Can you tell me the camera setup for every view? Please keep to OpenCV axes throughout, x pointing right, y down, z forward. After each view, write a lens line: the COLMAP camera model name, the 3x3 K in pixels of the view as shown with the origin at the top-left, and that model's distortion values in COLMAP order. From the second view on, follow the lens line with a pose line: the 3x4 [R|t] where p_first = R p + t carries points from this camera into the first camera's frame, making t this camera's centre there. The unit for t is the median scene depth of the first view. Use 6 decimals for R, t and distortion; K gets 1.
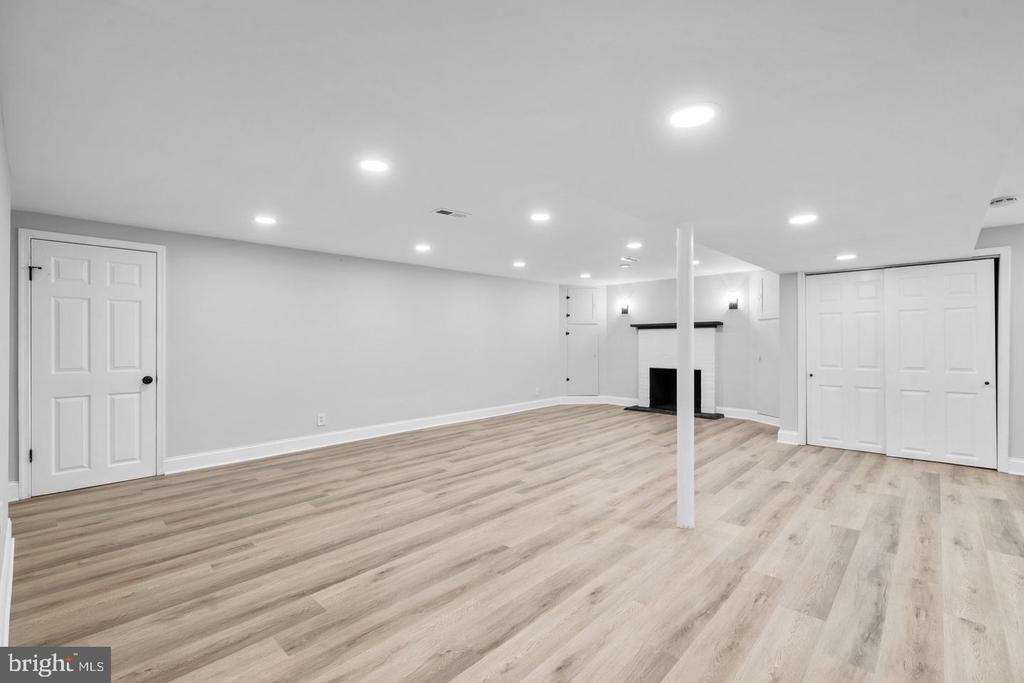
lens RADIAL K [[455.2, 0, 512.8], [0, 455.2, 341.8], [0, 0, 1]] dist [0.002697, -0.001013]
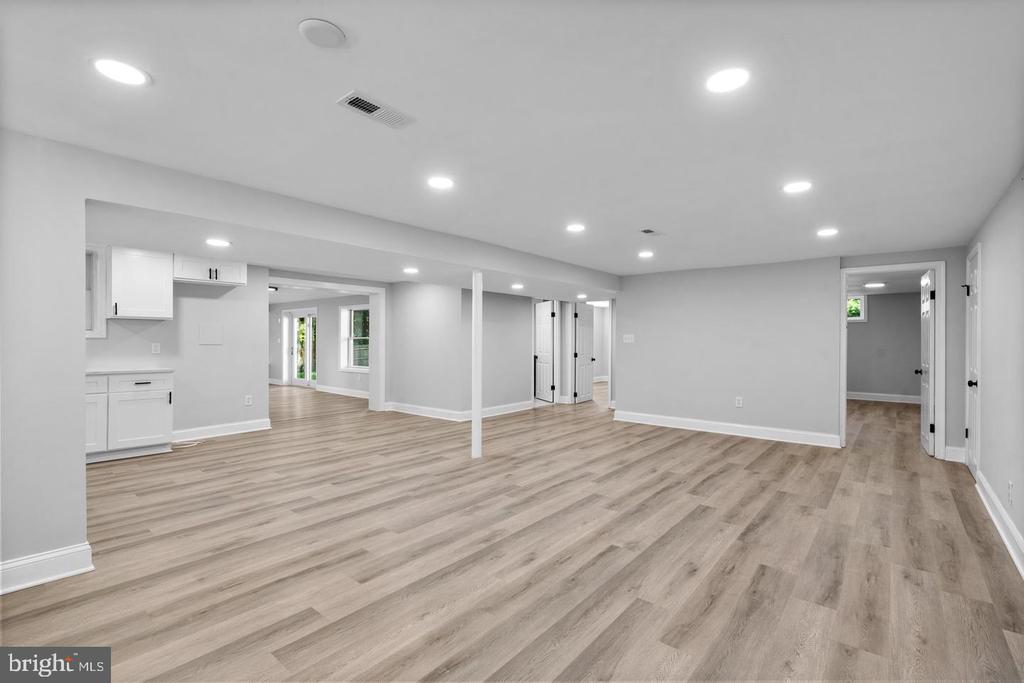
lens RADIAL K [[455.2, 0, 507.7], [0, 455.2, 341.0], [0, 0, 1]] dist [0.002697, -0.001013]
pose [[-0.999234, -0.001167, -0.039116, 0.256181], [-0.001341, 0.999989, 0.004427, -0.012195], [0.039110, 0.004476, -0.999225, 2.019155]]
